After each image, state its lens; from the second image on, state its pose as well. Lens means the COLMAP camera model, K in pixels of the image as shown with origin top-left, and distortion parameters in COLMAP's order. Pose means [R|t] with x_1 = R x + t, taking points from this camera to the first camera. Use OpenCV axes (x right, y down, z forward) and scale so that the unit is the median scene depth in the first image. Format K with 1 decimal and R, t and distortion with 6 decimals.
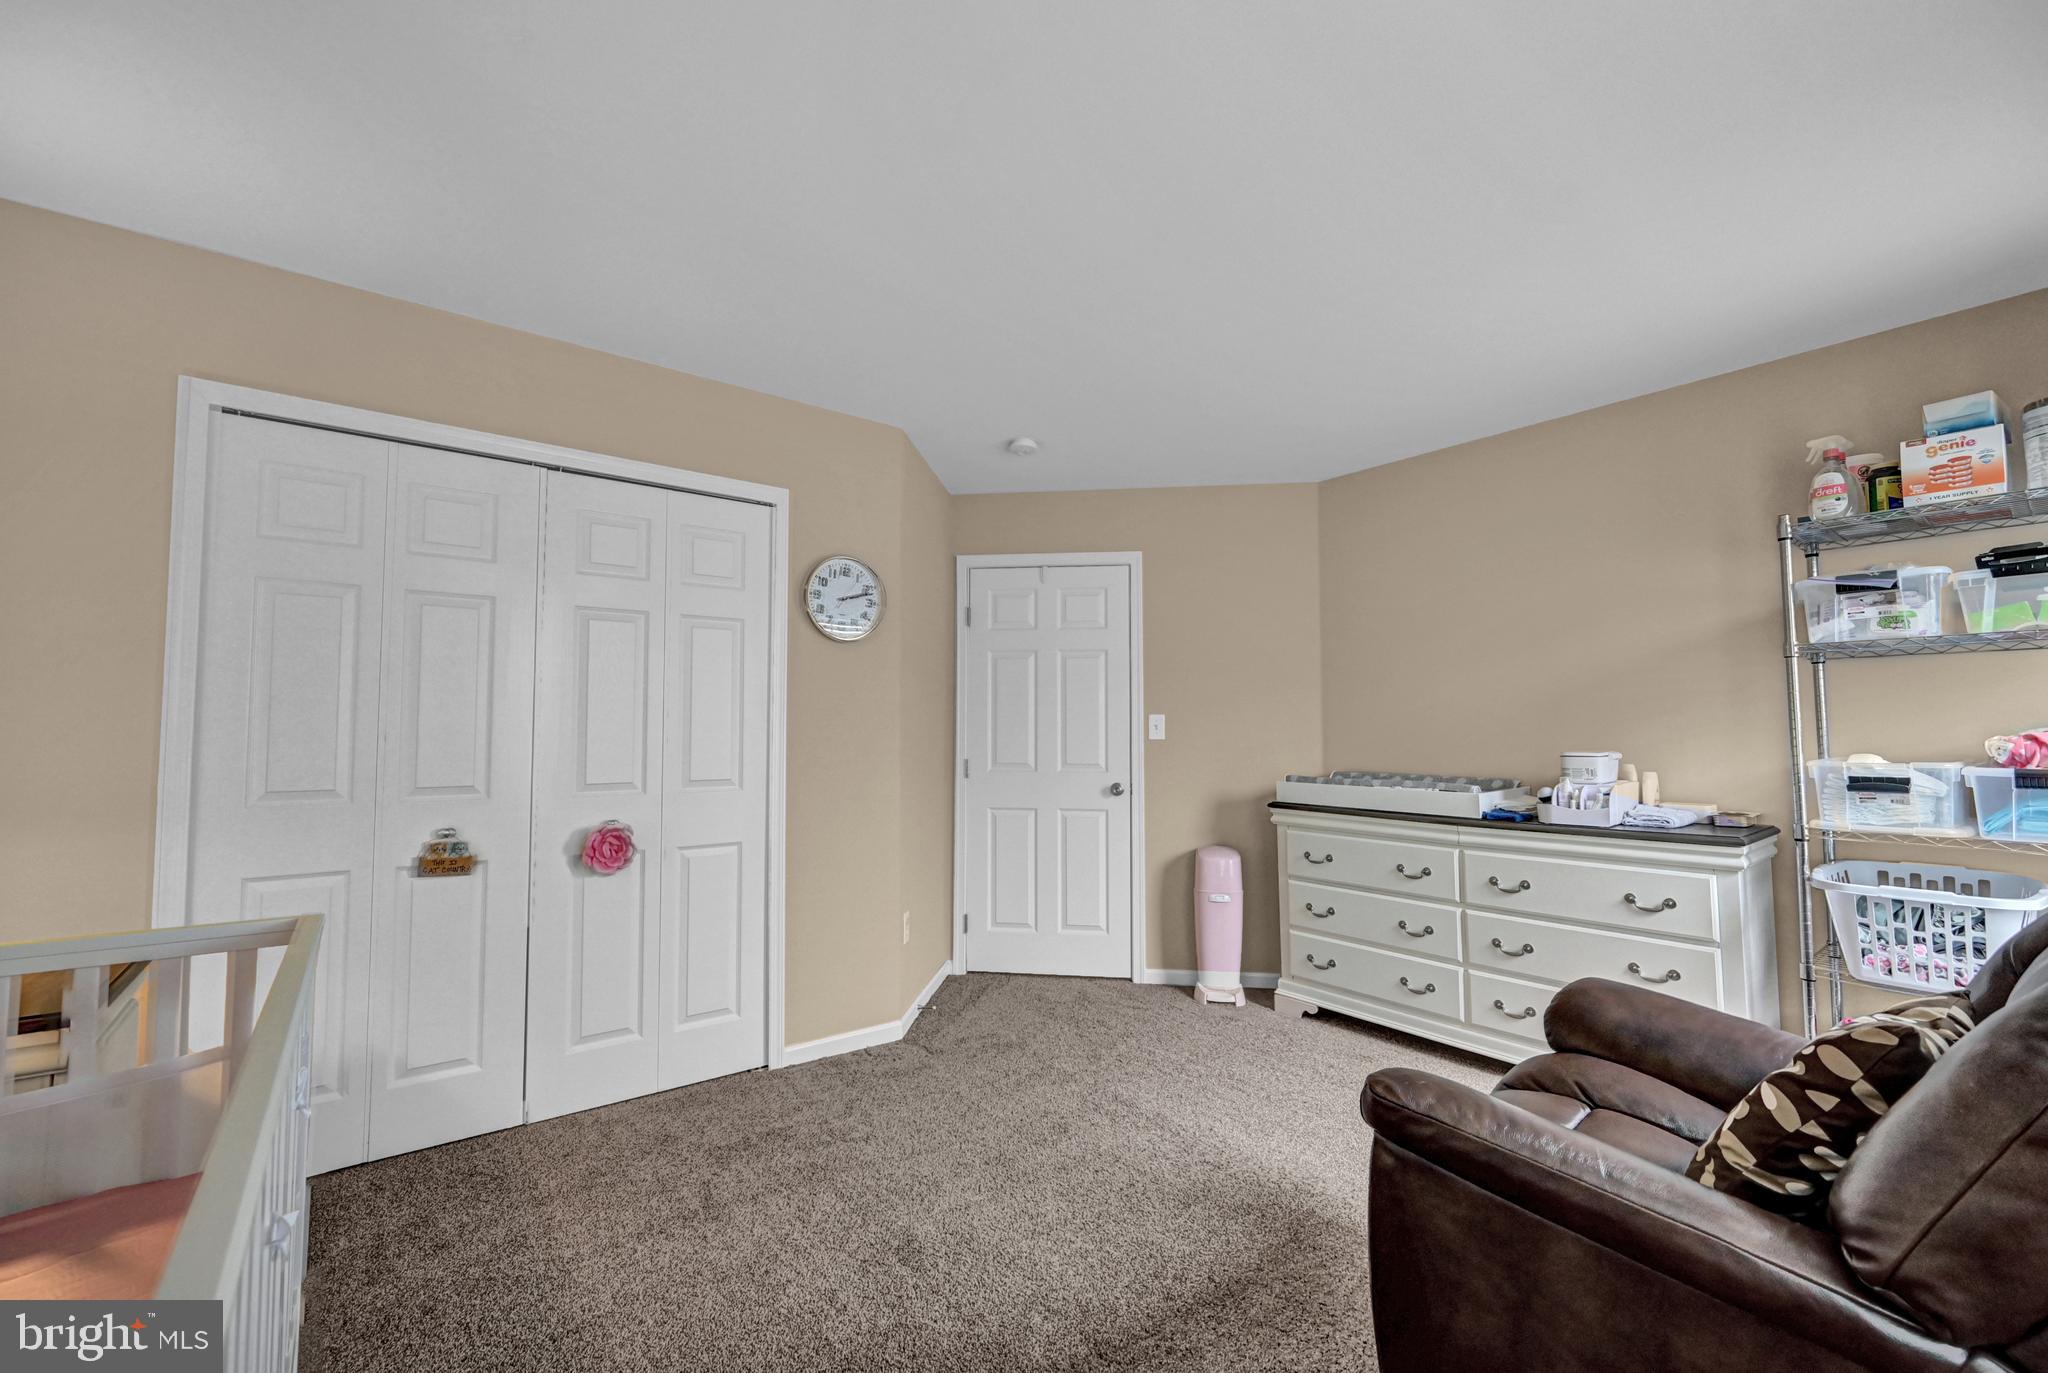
lens RADIAL K [[849.8, 0, 1013.9], [0, 849.8, 690.4], [0, 0, 1]] dist [-0.002904, -0.000336]
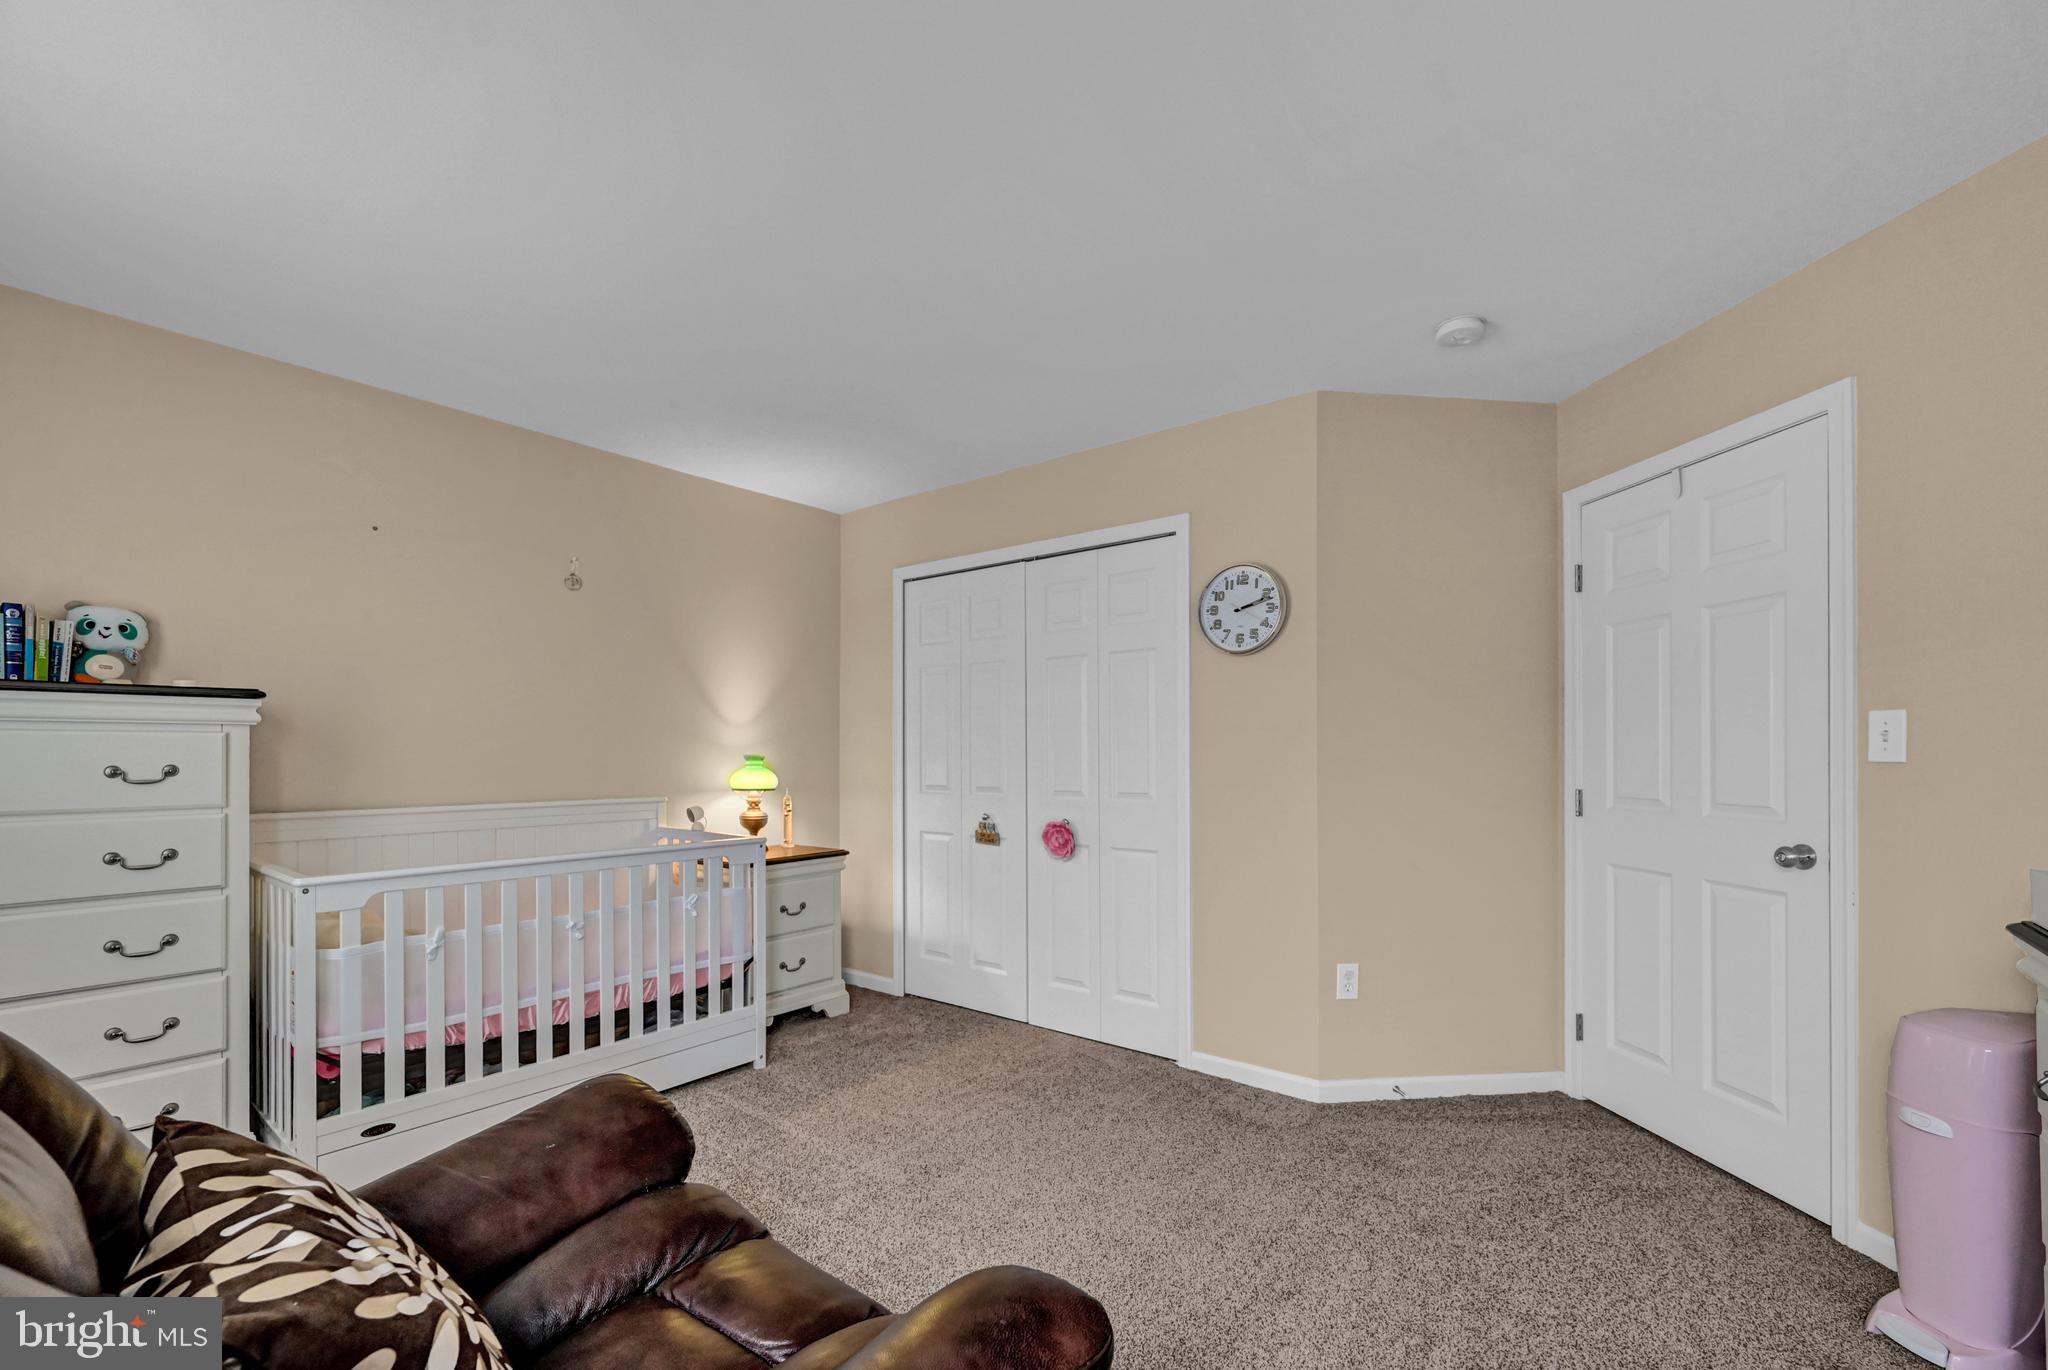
lens RADIAL K [[849.8, 0, 1052.2], [0, 849.8, 758.4], [0, 0, 1]] dist [-0.002904, -0.000336]
pose [[0.255320, 0.000608, -0.966856, 0.645295], [0.046885, 0.998816, 0.013009, 0.034797], [0.965719, -0.048652, 0.254989, 0.540103]]
